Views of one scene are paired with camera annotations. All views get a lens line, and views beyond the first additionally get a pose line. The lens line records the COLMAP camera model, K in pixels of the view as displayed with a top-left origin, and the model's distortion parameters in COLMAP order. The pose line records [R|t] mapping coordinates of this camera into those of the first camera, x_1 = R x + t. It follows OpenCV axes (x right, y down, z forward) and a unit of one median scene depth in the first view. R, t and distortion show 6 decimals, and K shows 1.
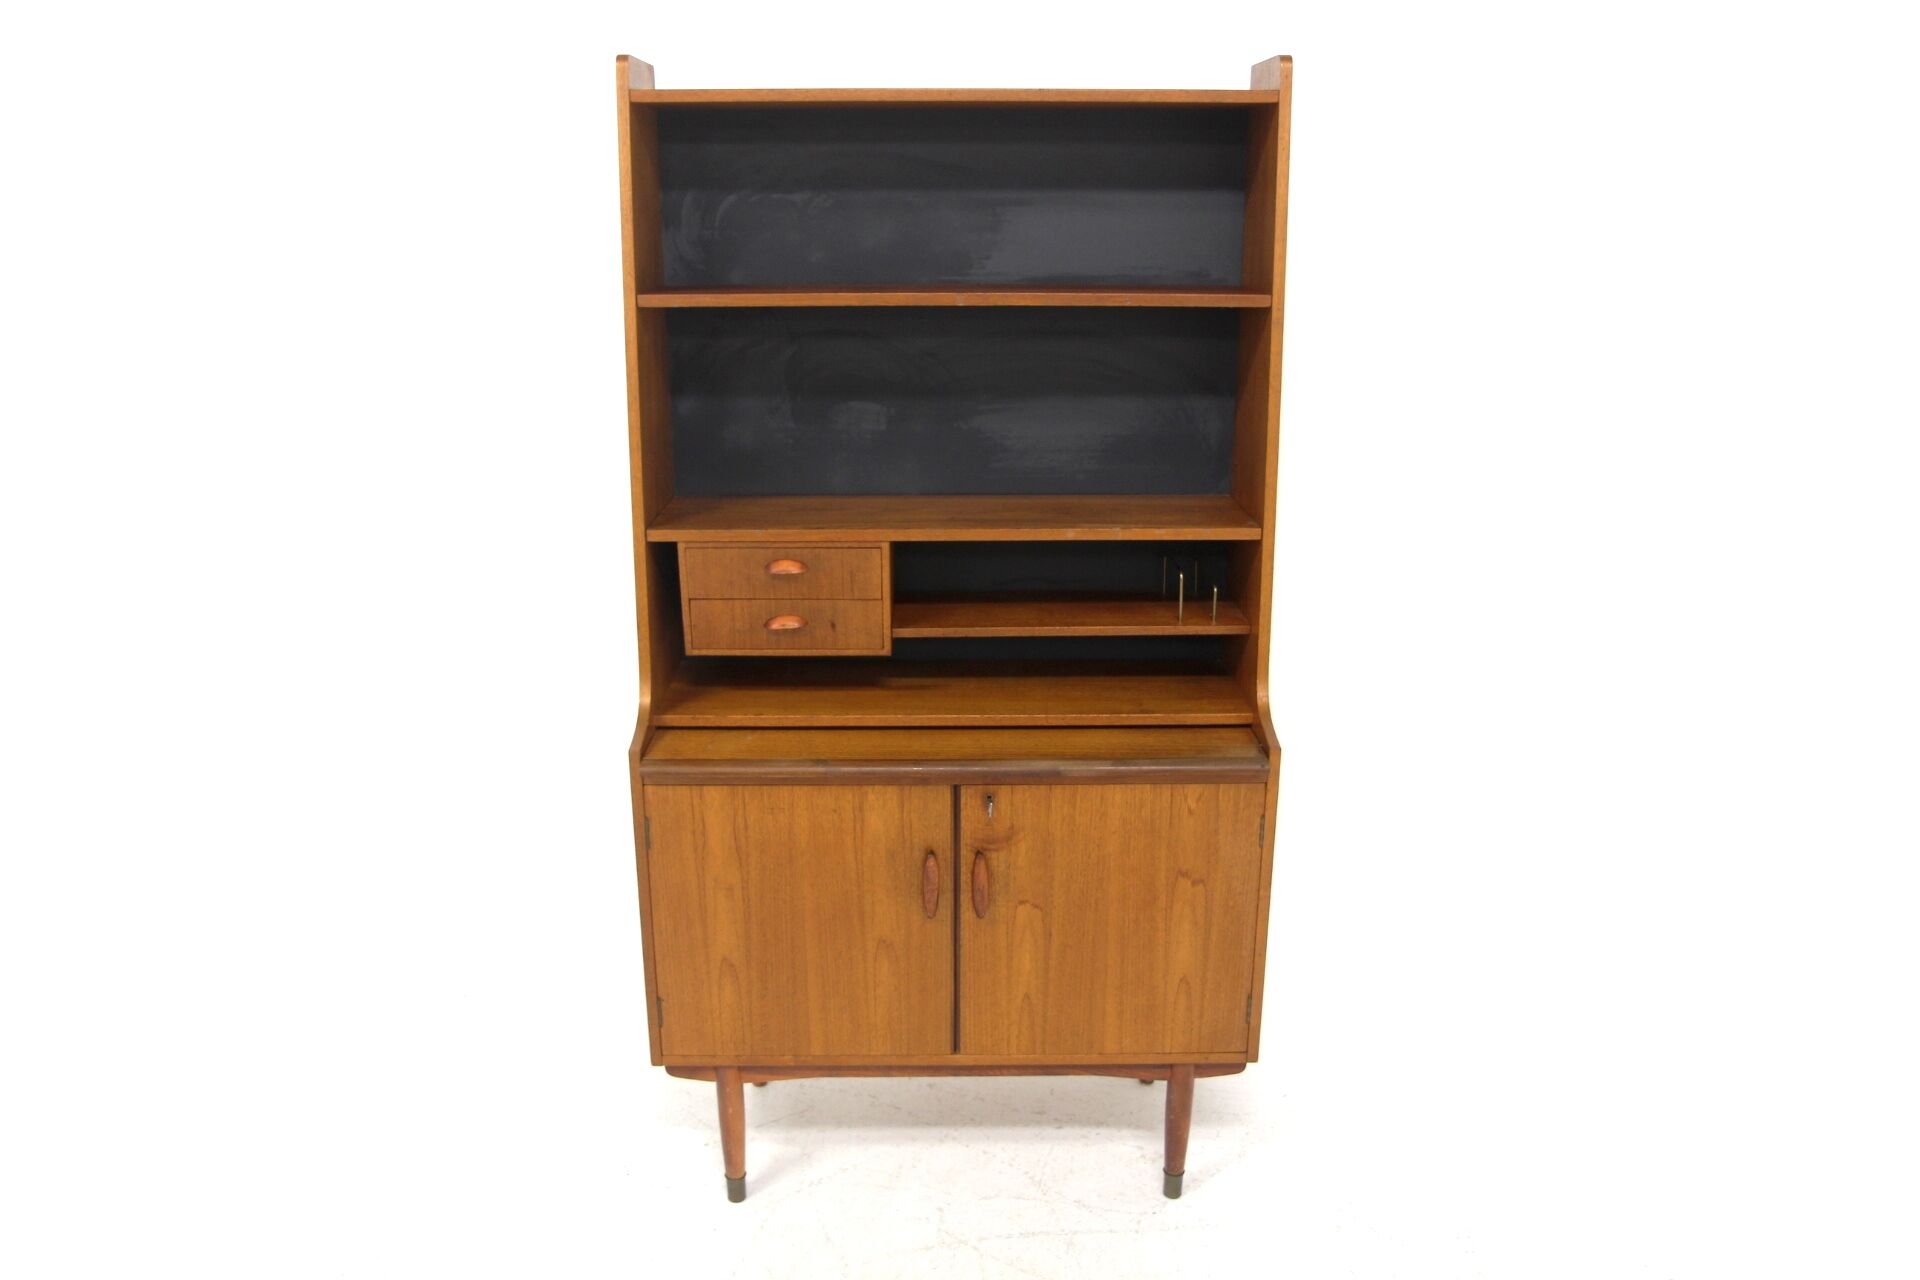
lens RADIAL K [[1507.6, 0, 960.0], [0, 1507.6, 640.0], [0, 0, 1]] dist [-0.080039, 0.001123]
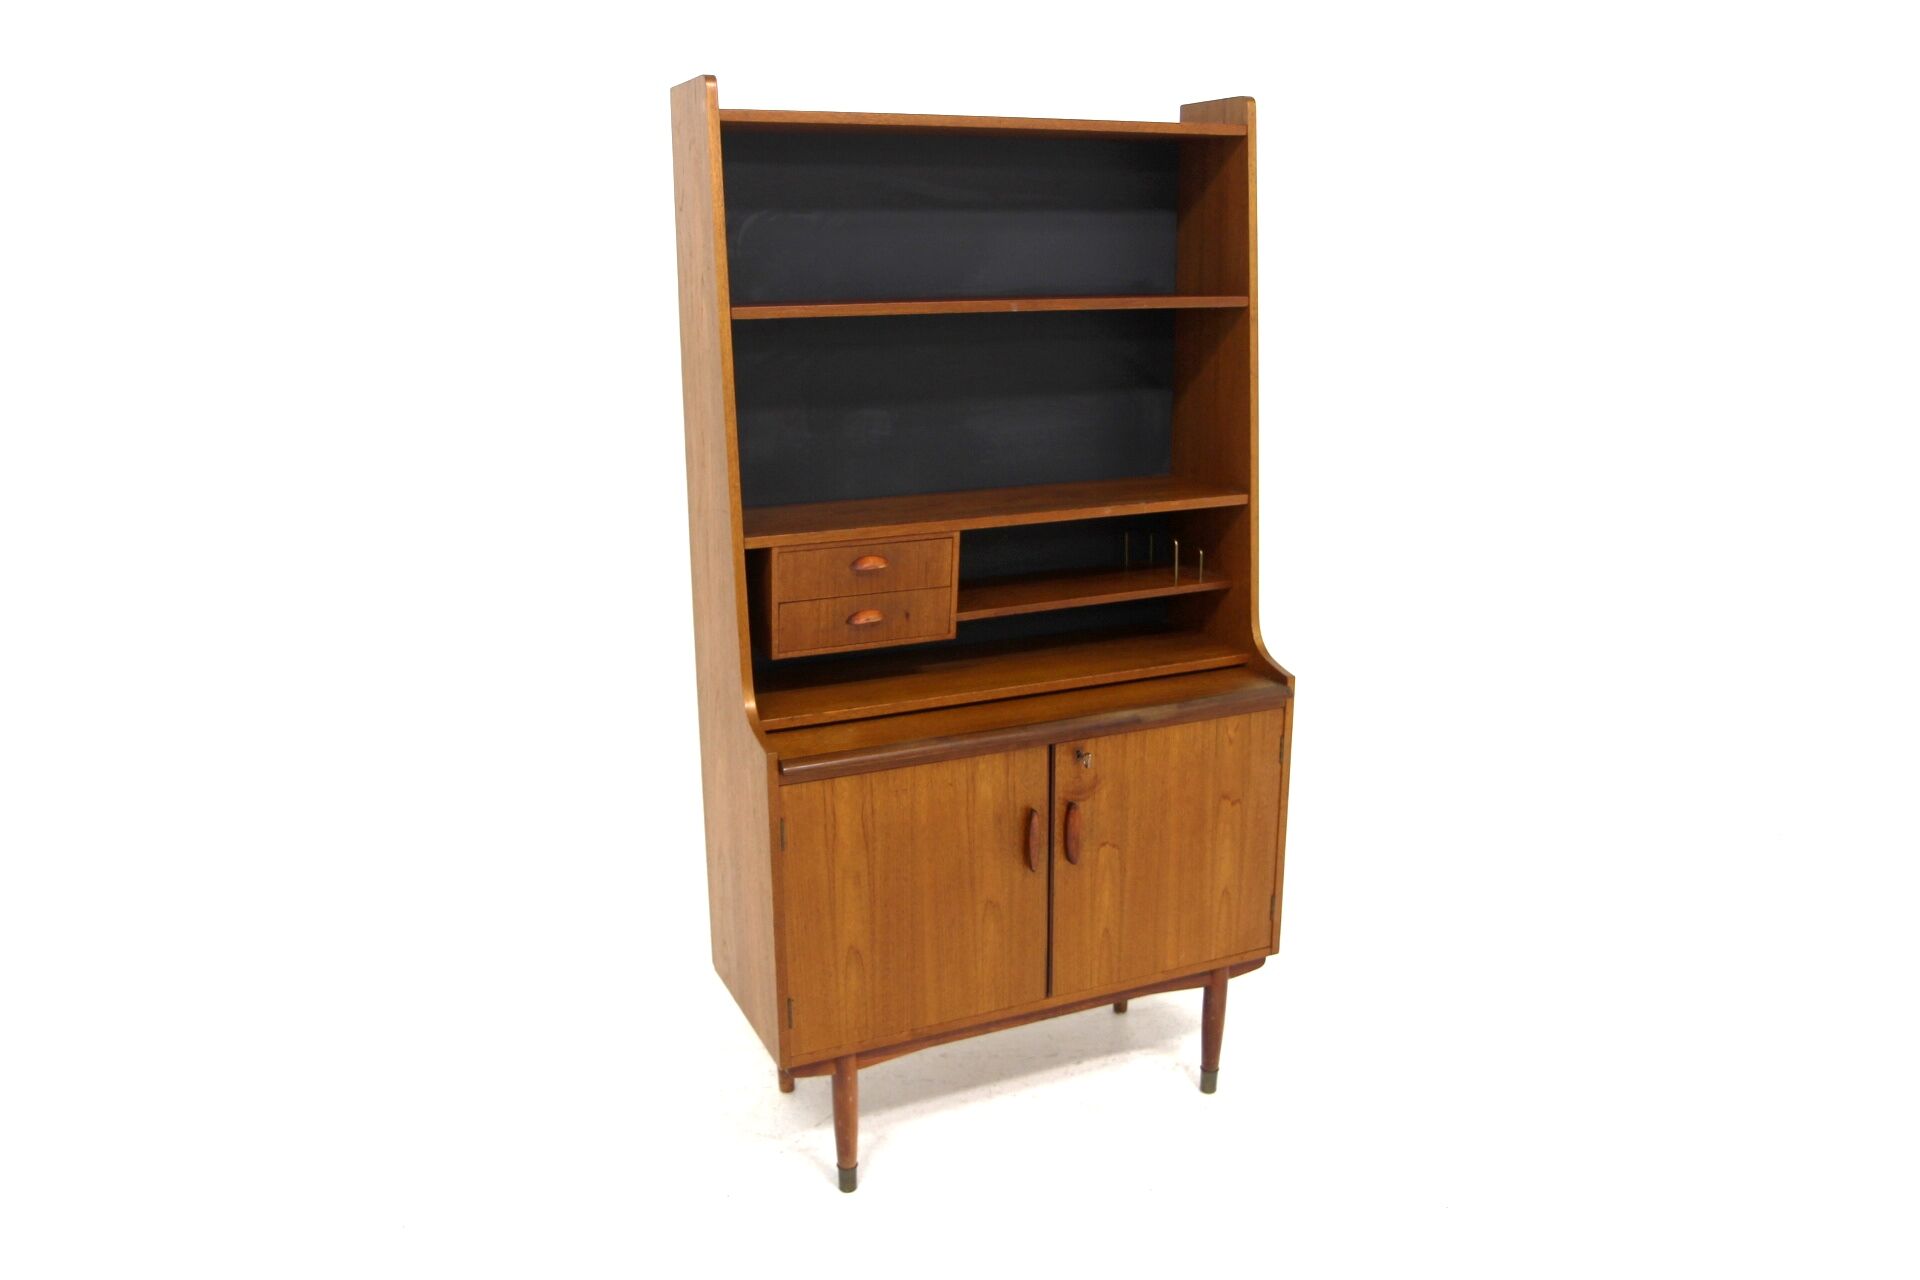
lens RADIAL K [[1507.6, 0, 960.0], [0, 1507.6, 640.0], [0, 0, 1]] dist [-0.080039, 0.001123]
pose [[0.915597, -0.108925, 0.387063, -0.468664], [0.122244, 0.992451, -0.009876, 0.022825], [-0.383066, 0.056359, 0.922000, 0.007897]]
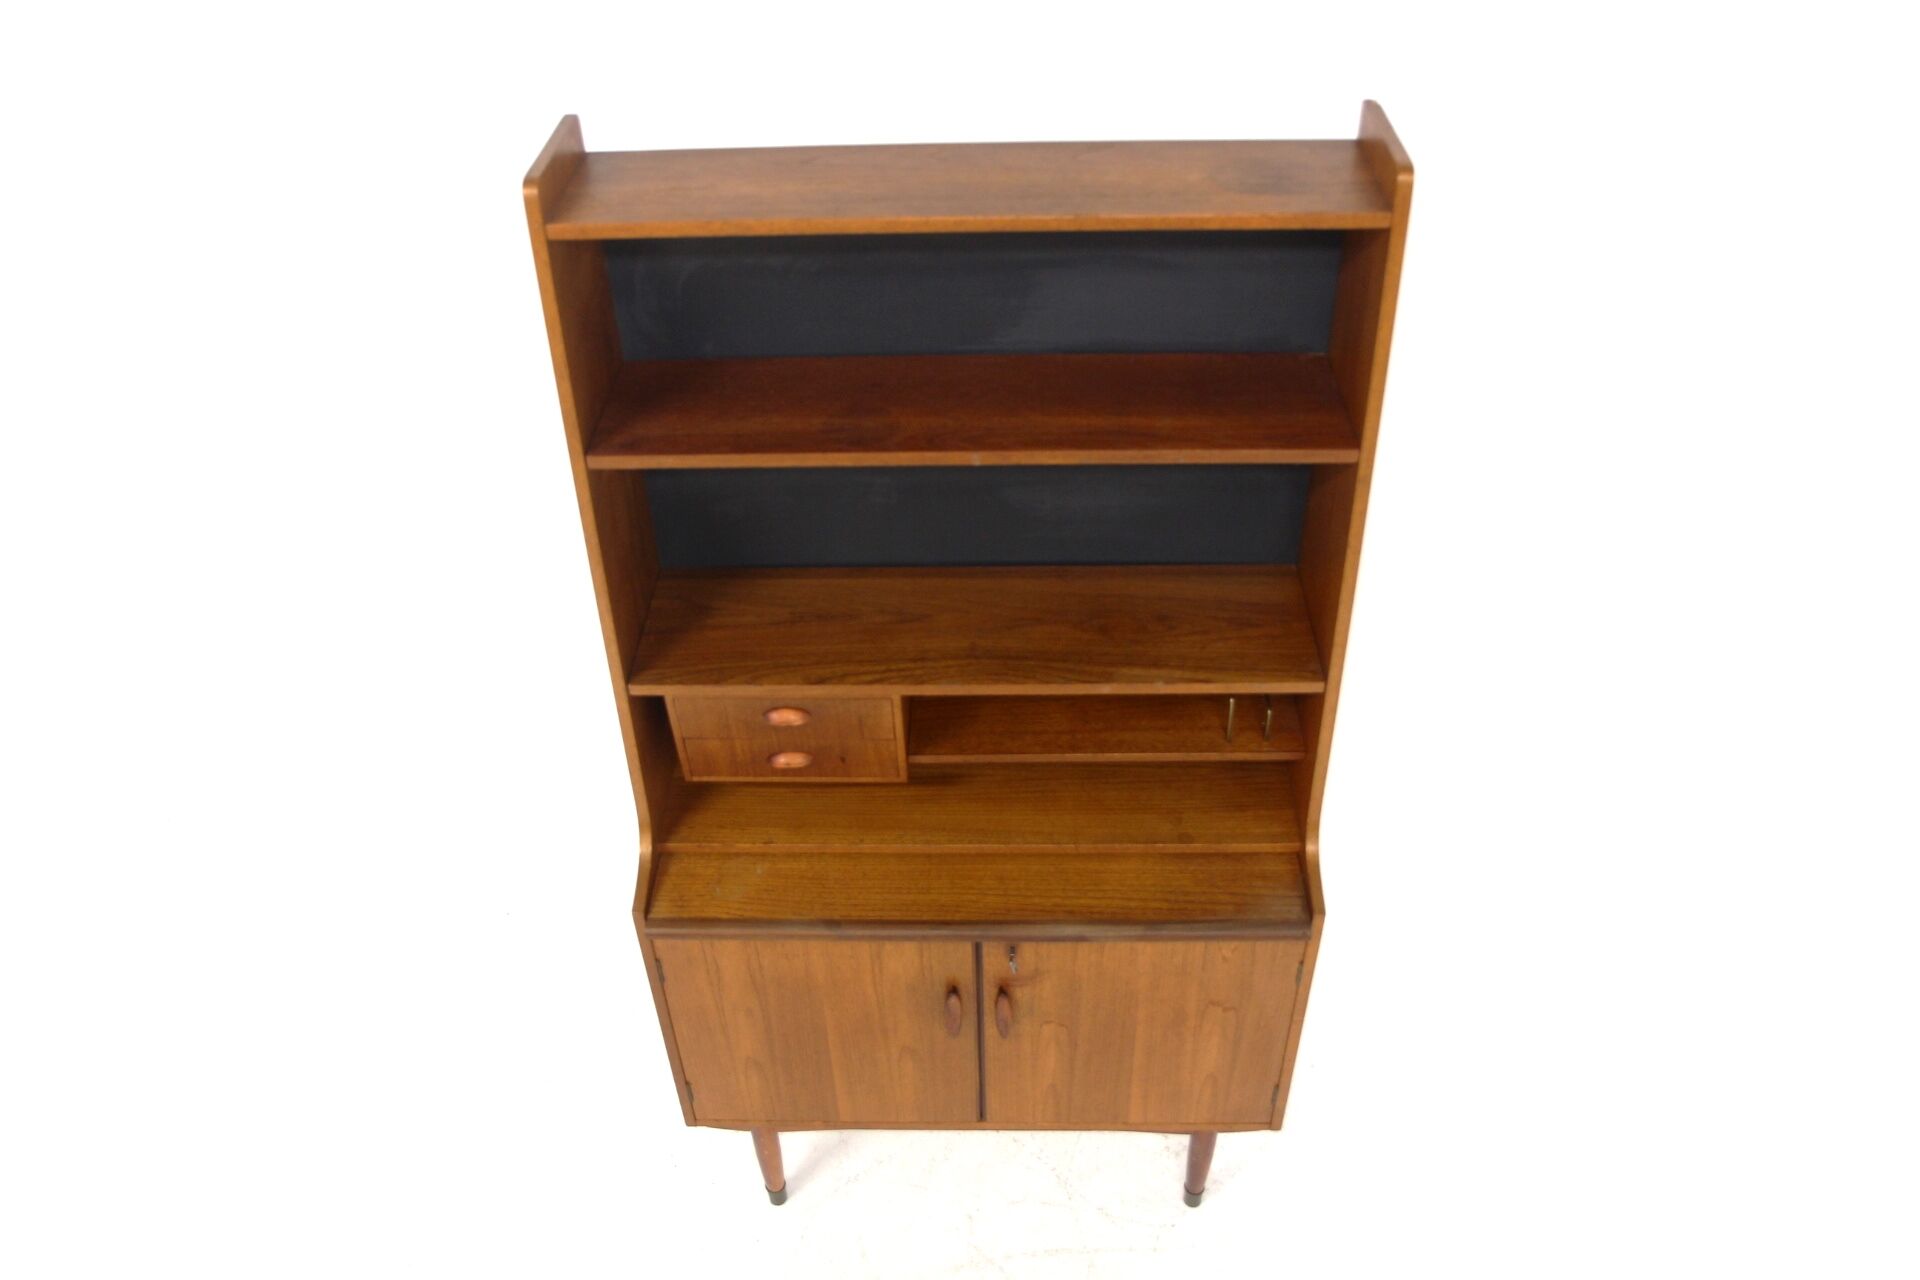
lens RADIAL K [[1507.6, 0, 960.0], [0, 1507.6, 640.0], [0, 0, 1]] dist [-0.080039, 0.001123]
pose [[0.998945, 0.004343, -0.045723, 0.028095], [0.013528, 0.923537, 0.383271, -0.428815], [0.043891, -0.383485, 0.922503, 0.194066]]
